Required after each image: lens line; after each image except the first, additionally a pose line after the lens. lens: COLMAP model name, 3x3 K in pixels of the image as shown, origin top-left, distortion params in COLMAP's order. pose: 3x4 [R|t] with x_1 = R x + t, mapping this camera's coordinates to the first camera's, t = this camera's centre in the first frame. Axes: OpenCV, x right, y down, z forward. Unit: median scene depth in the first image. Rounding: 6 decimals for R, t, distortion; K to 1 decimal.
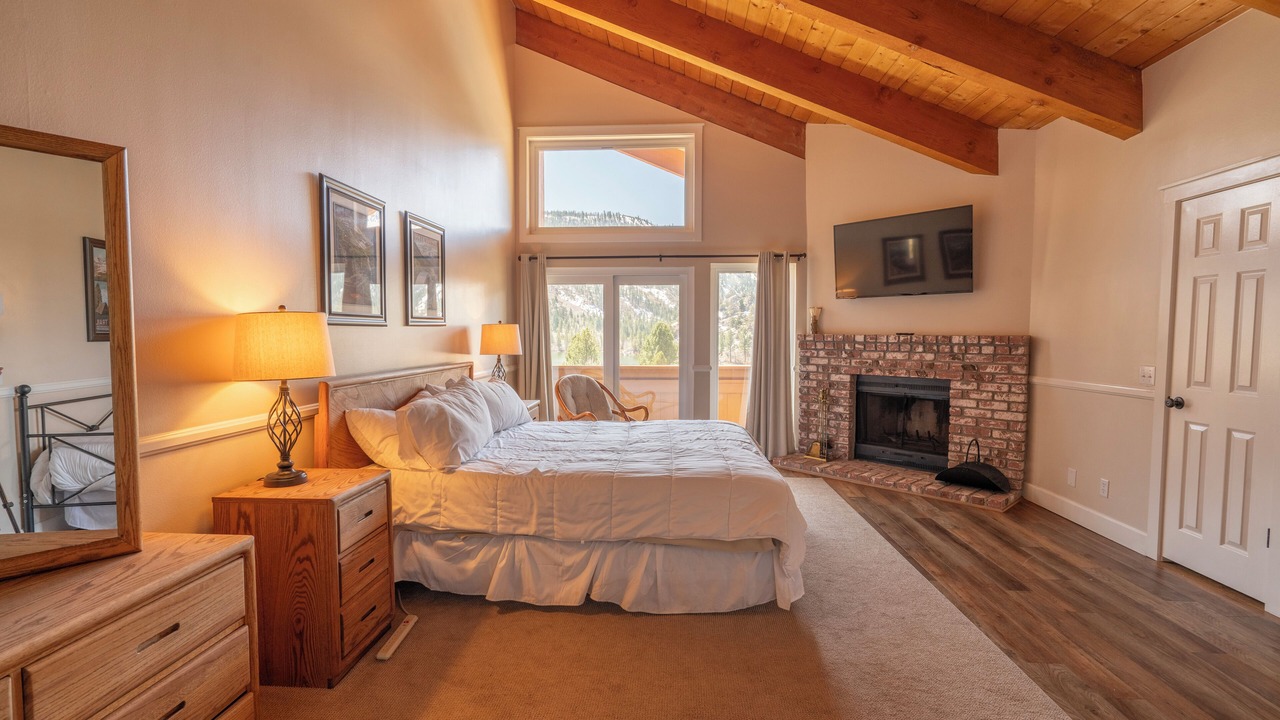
lens RADIAL K [[605.8, 0, 637.2], [0, 605.8, 366.5], [0, 0, 1]] dist [-0.001524, 0.000145]
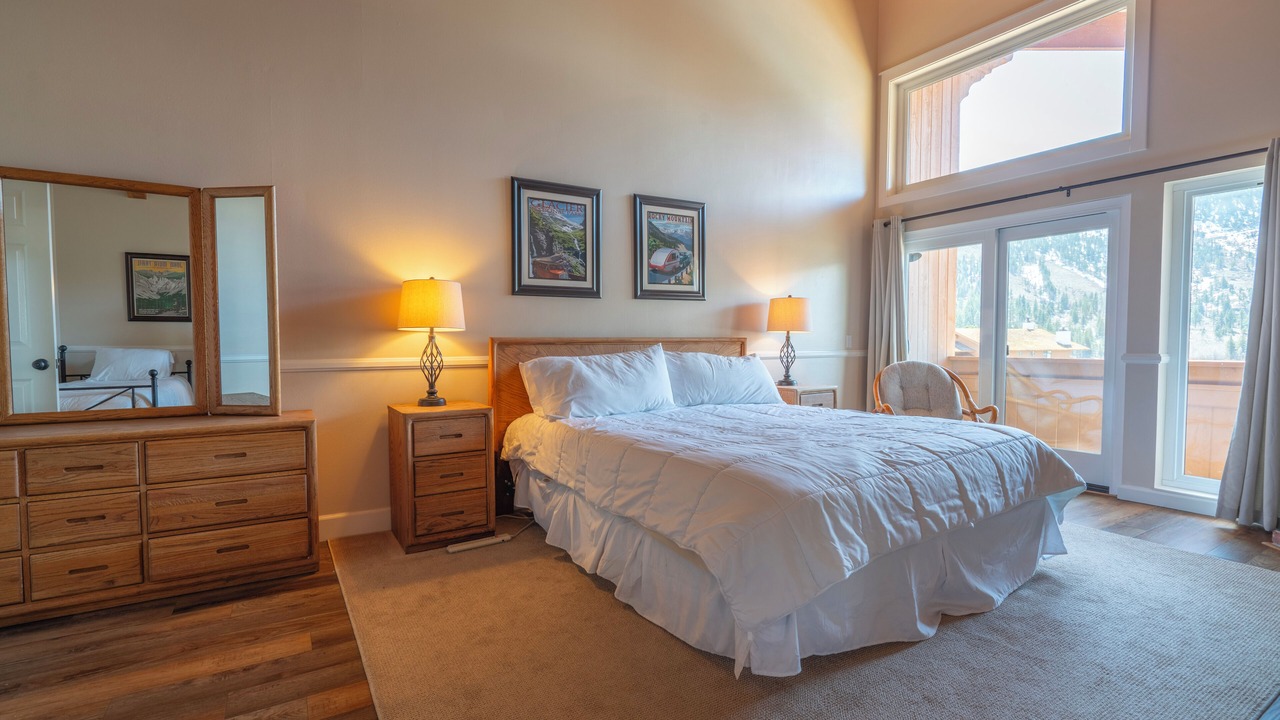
lens RADIAL K [[605.8, 0, 637.2], [0, 605.8, 366.5], [0, 0, 1]] dist [-0.001524, 0.000145]
pose [[0.558931, 0.033695, -0.828529, 0.624384], [-0.045397, 0.998919, 0.010000, 0.051861], [0.827970, 0.032024, 0.559857, 0.456391]]
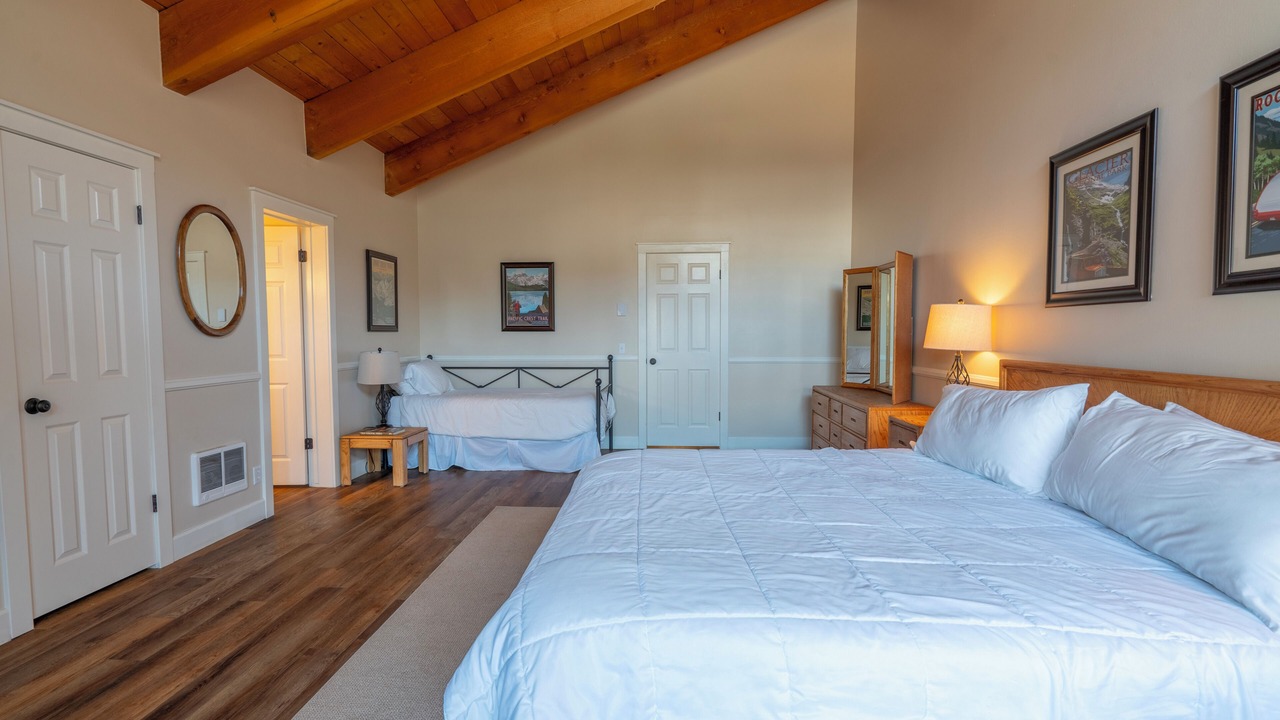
lens RADIAL K [[574.8, 0, 634.5], [0, 574.8, 364.9], [0, 0, 1]] dist [0.000810, 0.000109]
pose [[-0.999997, 0.000601, -0.002263, 0.152902], [0.000345, 0.993765, 0.111491, -0.072497], [0.002316, 0.111490, -0.993763, 1.762689]]
